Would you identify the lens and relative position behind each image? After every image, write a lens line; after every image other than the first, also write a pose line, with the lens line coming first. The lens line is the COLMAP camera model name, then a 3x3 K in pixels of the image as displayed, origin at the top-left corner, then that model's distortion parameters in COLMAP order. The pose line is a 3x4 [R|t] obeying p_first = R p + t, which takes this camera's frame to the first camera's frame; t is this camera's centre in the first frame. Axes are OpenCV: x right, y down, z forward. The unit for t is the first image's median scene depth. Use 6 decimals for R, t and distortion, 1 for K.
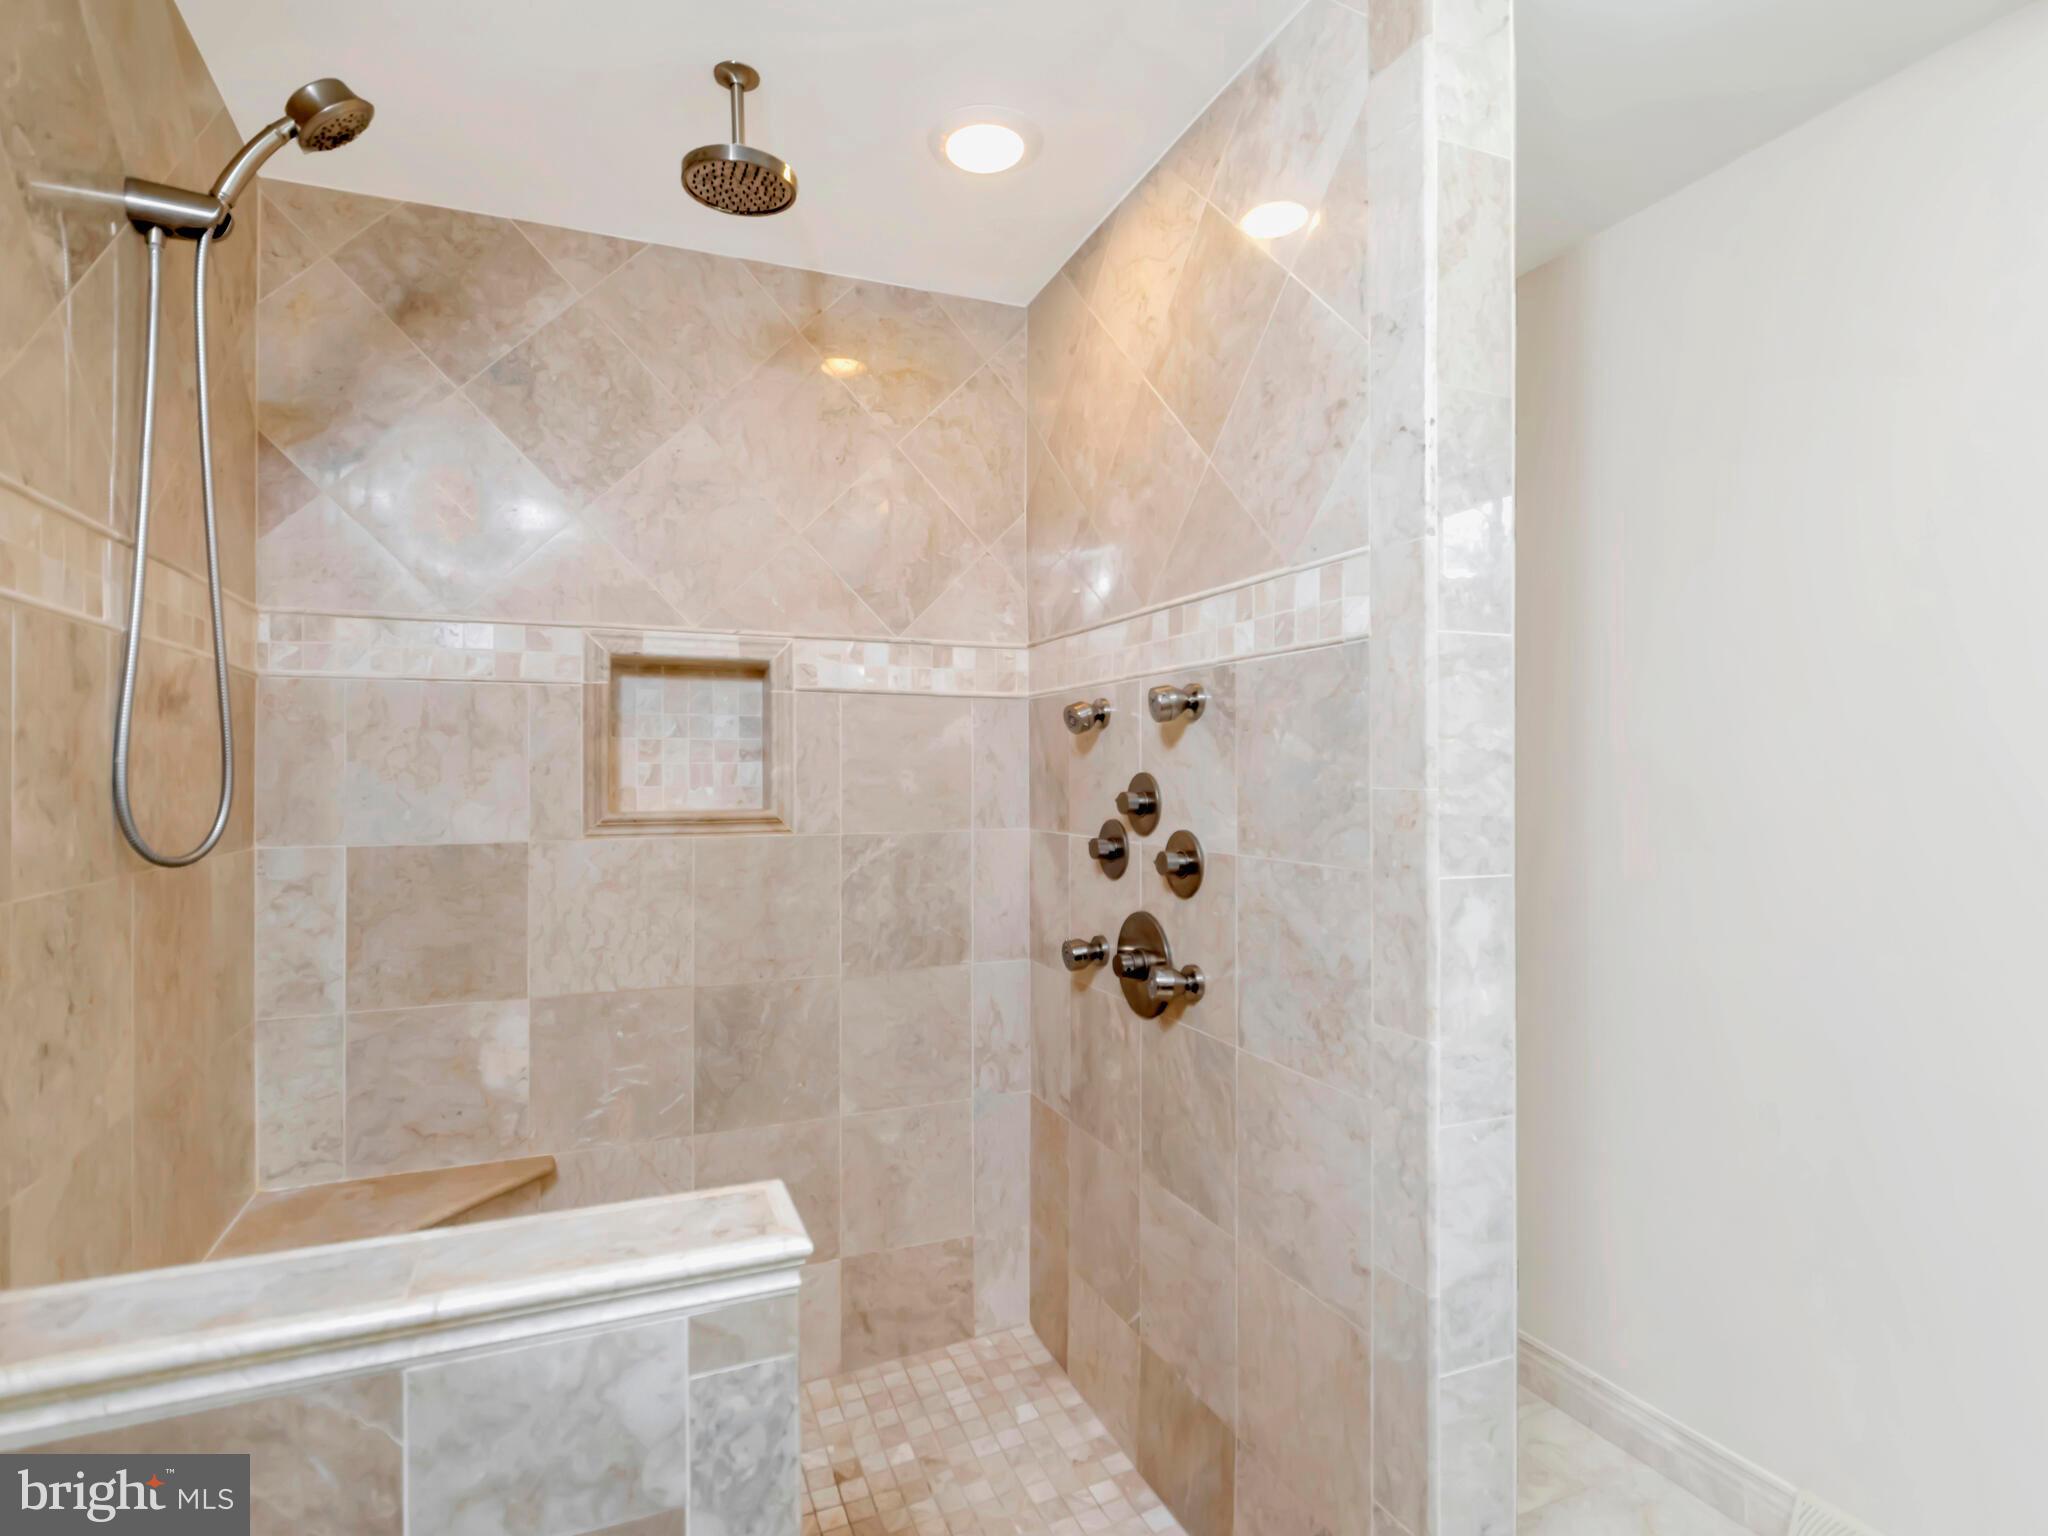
lens RADIAL K [[1037.3, 0, 1027.2], [0, 1037.3, 793.9], [0, 0, 1]] dist [-0.003497, -0.000996]
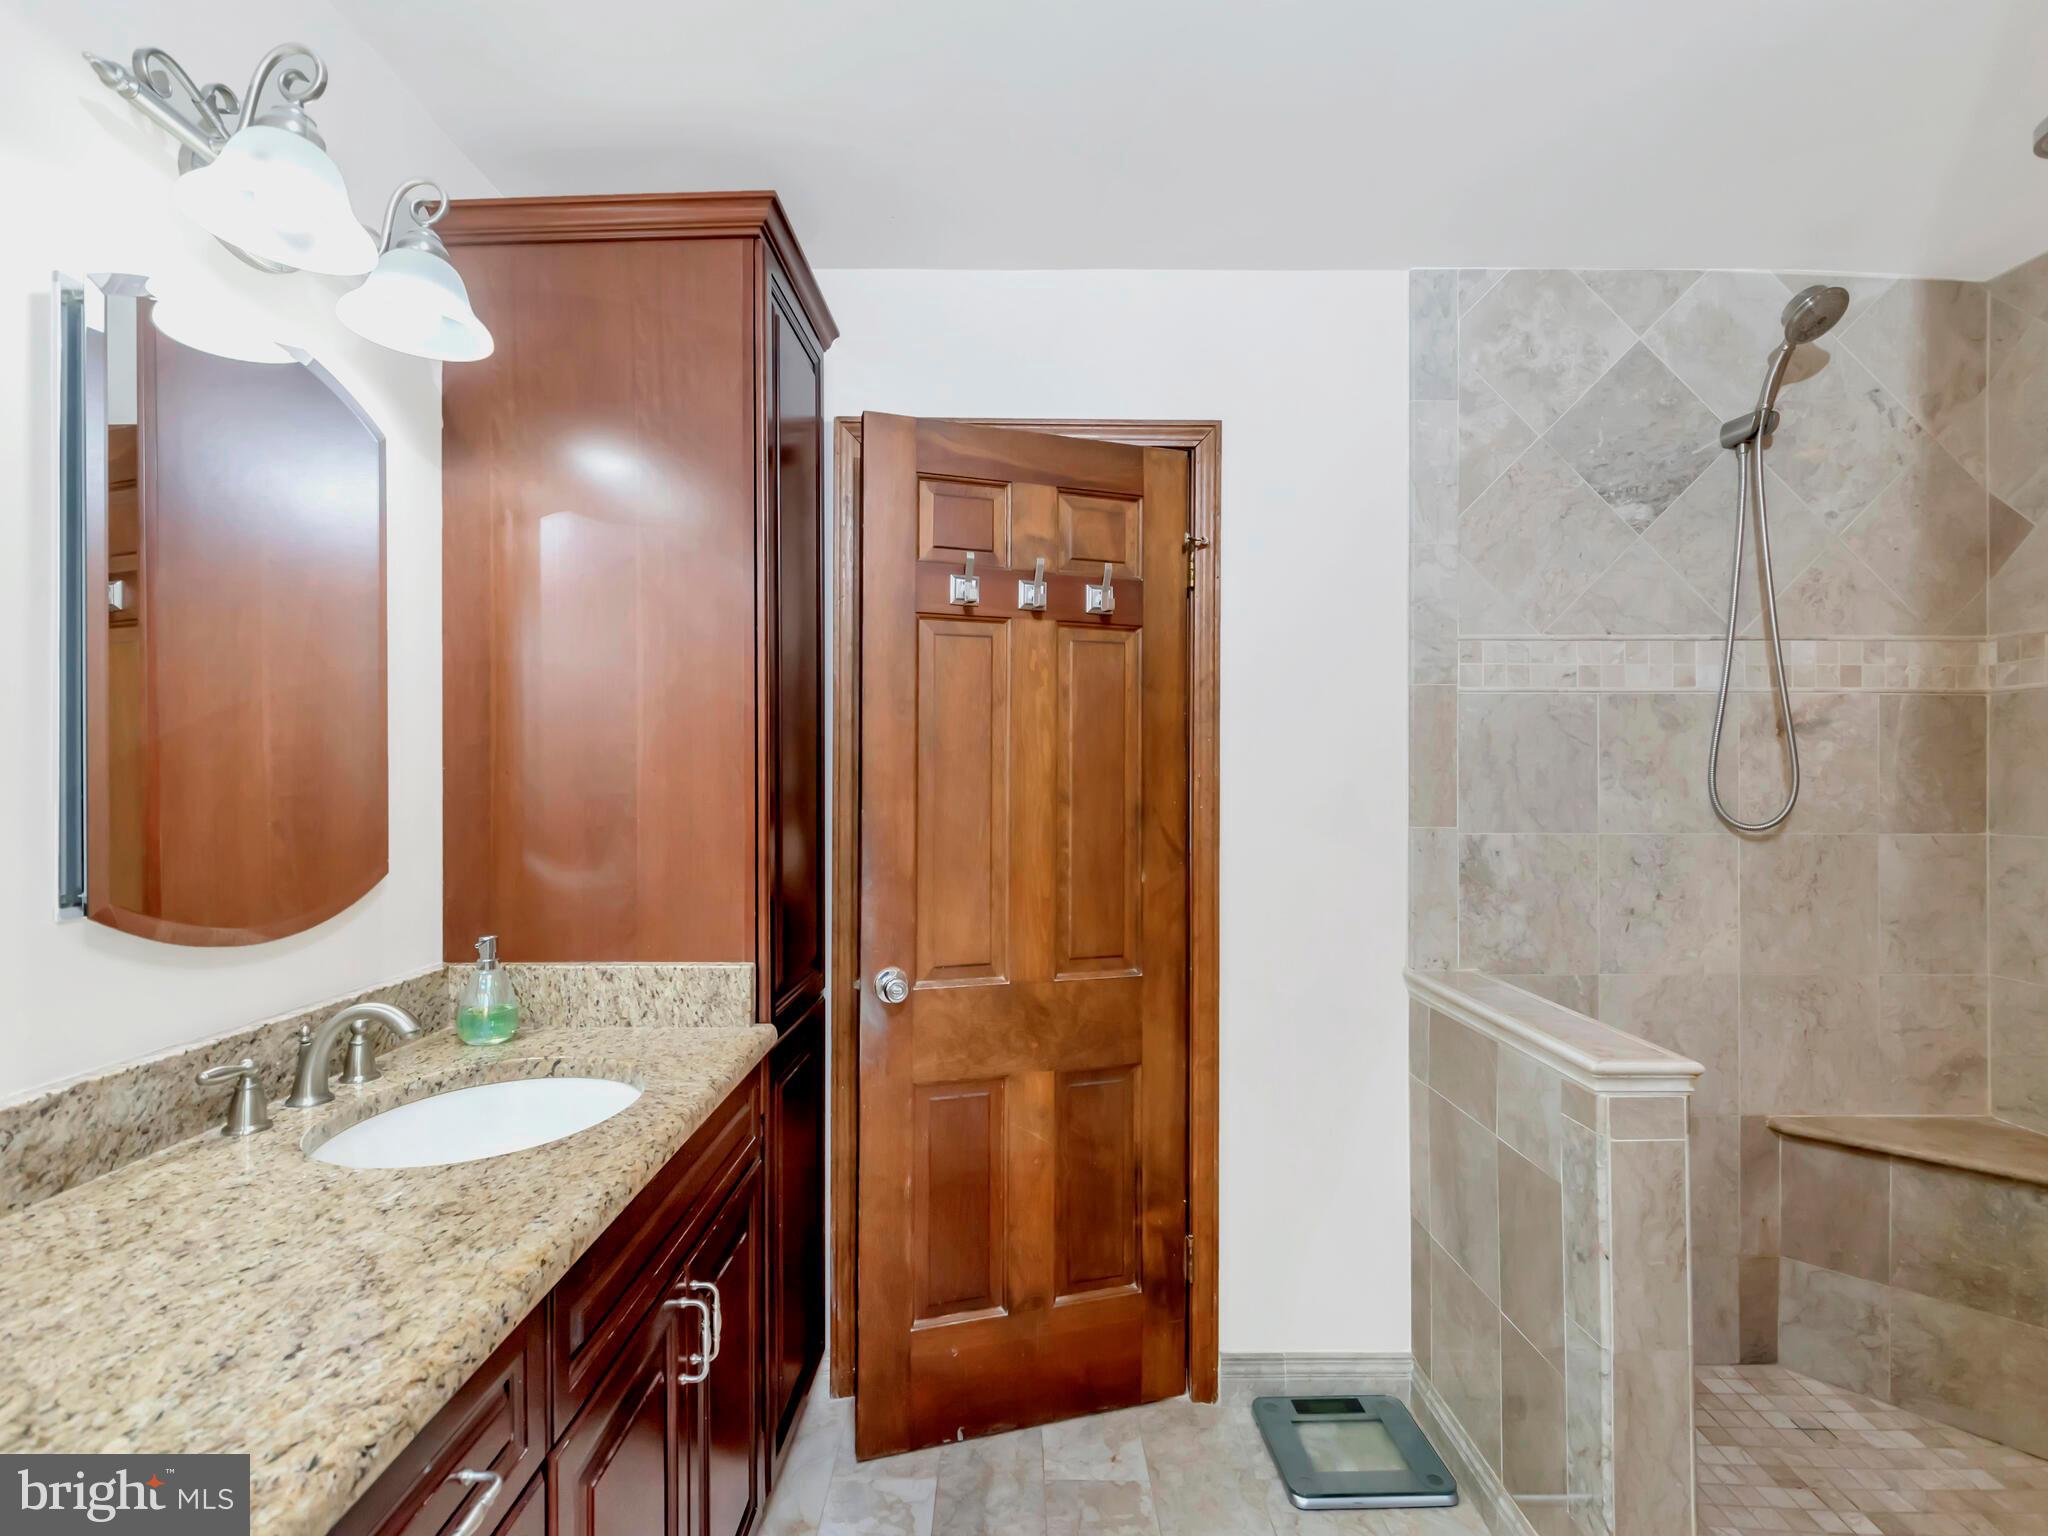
lens RADIAL K [[1057.7, 0, 1024.0], [0, 1057.7, 768.0], [0, 0, 1]] dist [0.000546, -0.000205]
pose [[-0.351749, -0.001396, -0.936093, 1.377760], [-0.018745, 0.999809, 0.005553, -0.019841], [0.935907, 0.019501, -0.351707, 0.613636]]
